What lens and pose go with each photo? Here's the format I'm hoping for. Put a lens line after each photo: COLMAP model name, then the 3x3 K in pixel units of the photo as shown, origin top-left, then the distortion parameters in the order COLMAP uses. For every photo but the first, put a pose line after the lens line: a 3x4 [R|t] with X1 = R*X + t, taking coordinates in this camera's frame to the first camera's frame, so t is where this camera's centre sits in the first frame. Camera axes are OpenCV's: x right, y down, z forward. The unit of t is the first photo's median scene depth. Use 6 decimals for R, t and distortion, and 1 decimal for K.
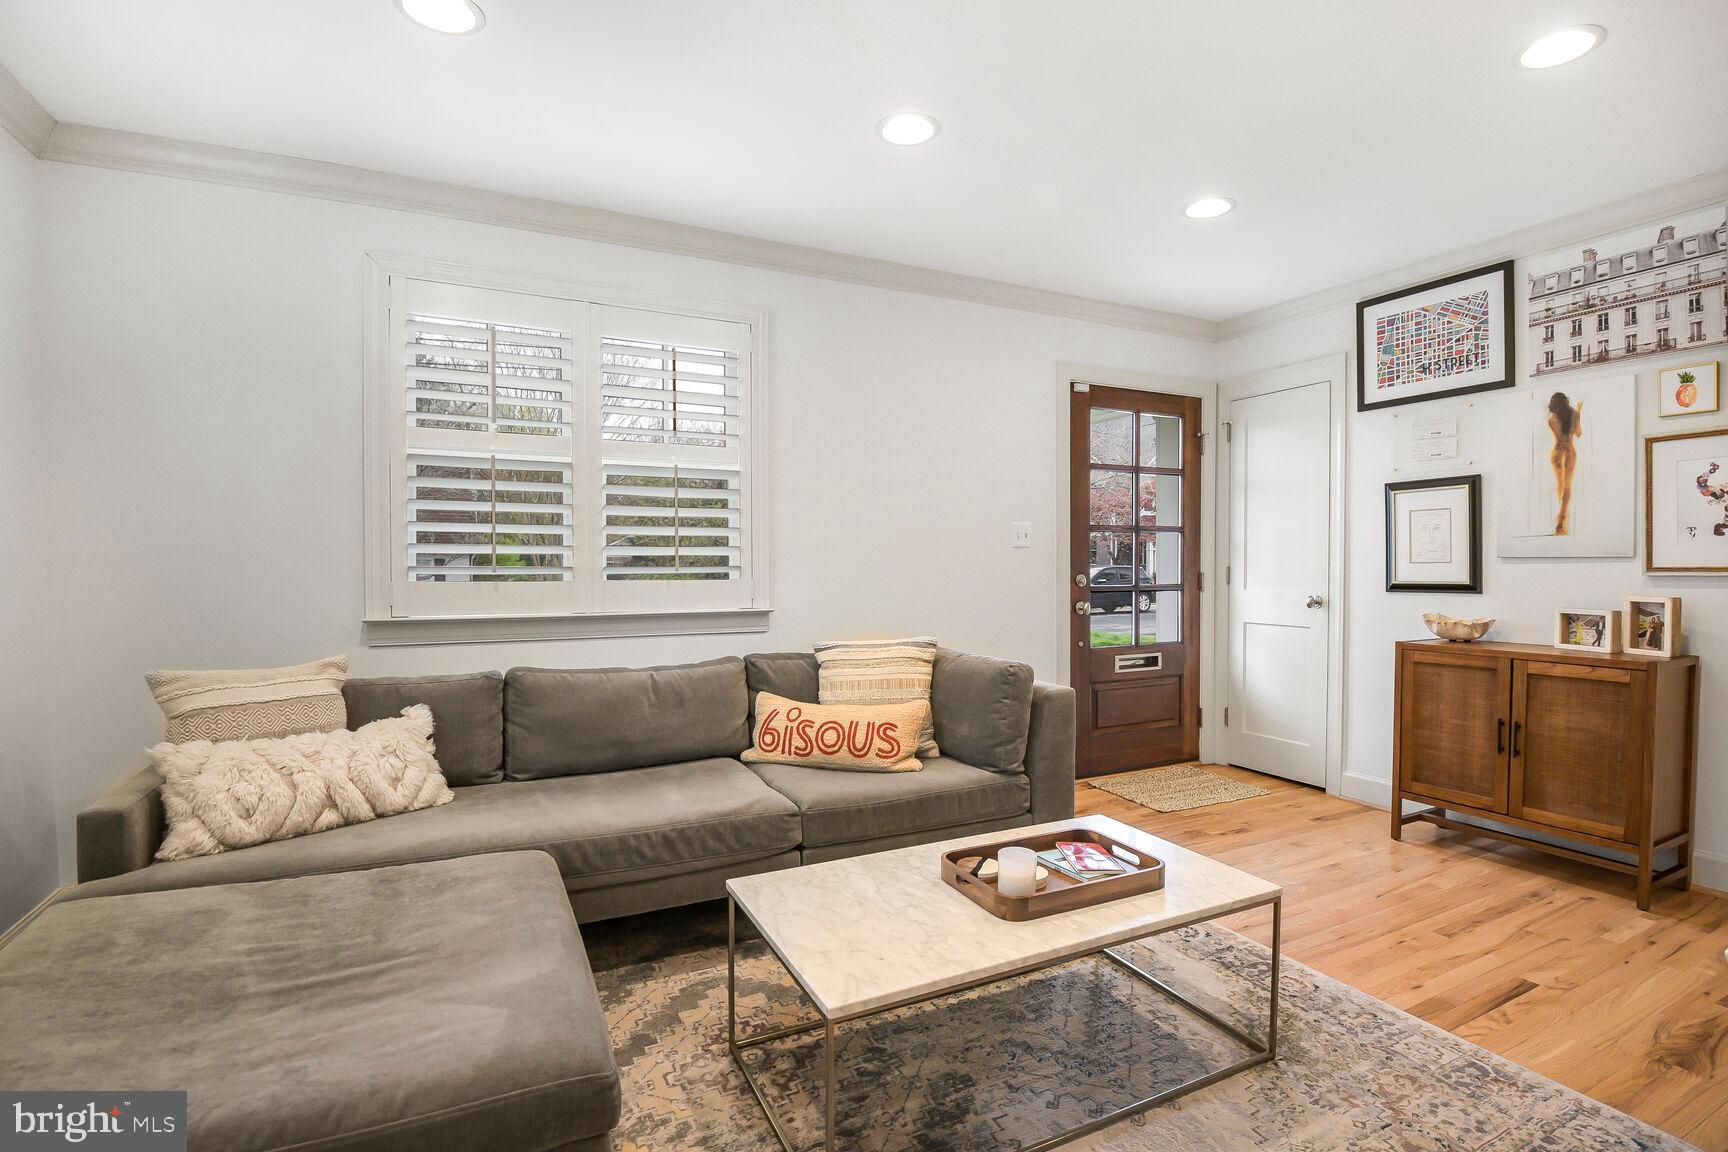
lens RADIAL K [[799.4, 0, 887.8], [0, 799.4, 565.9], [0, 0, 1]] dist [-0.002014, -0.020304]
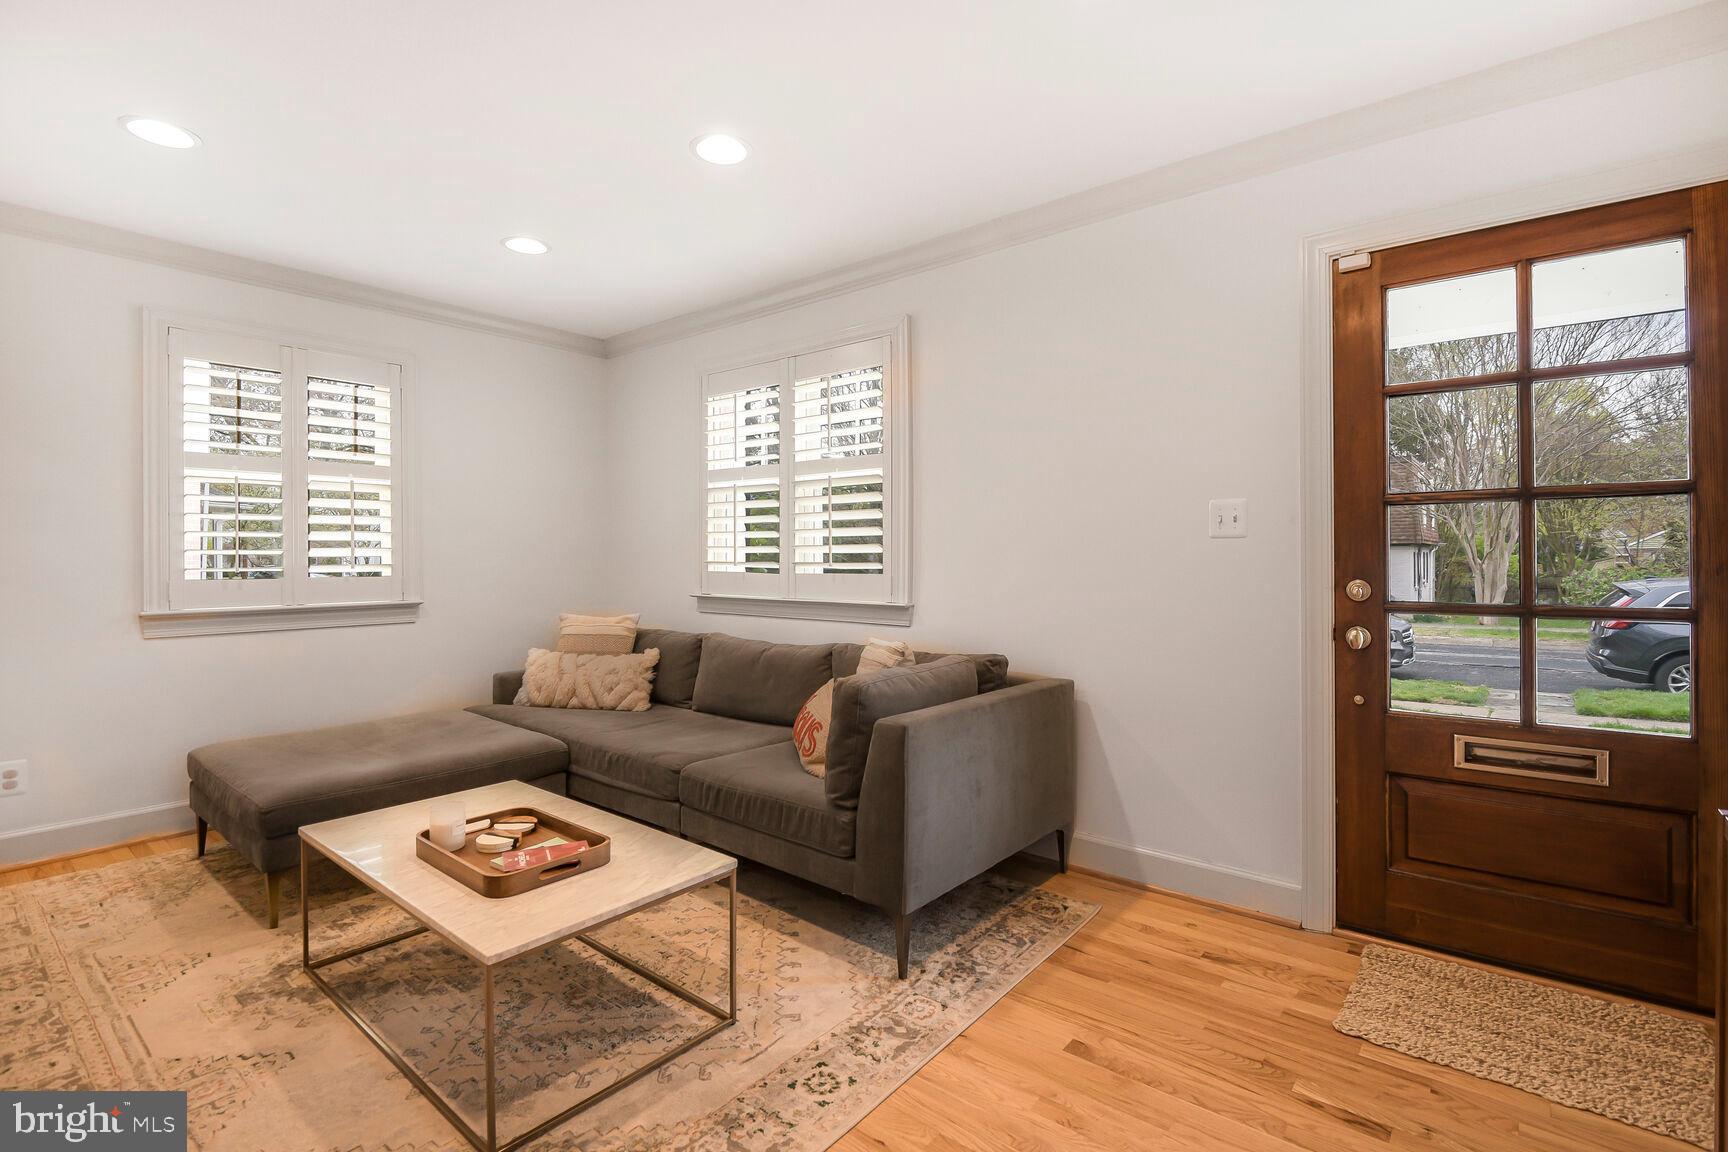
lens RADIAL K [[795.9, 0, 902.5], [0, 795.9, 545.0], [0, 0, 1]] dist [0.016567, -0.019486]
pose [[0.427304, -0.009656, -0.904056, 1.139298], [0.000891, 0.999947, -0.010259, -0.017170], [0.904108, 0.003579, 0.427290, 0.816186]]
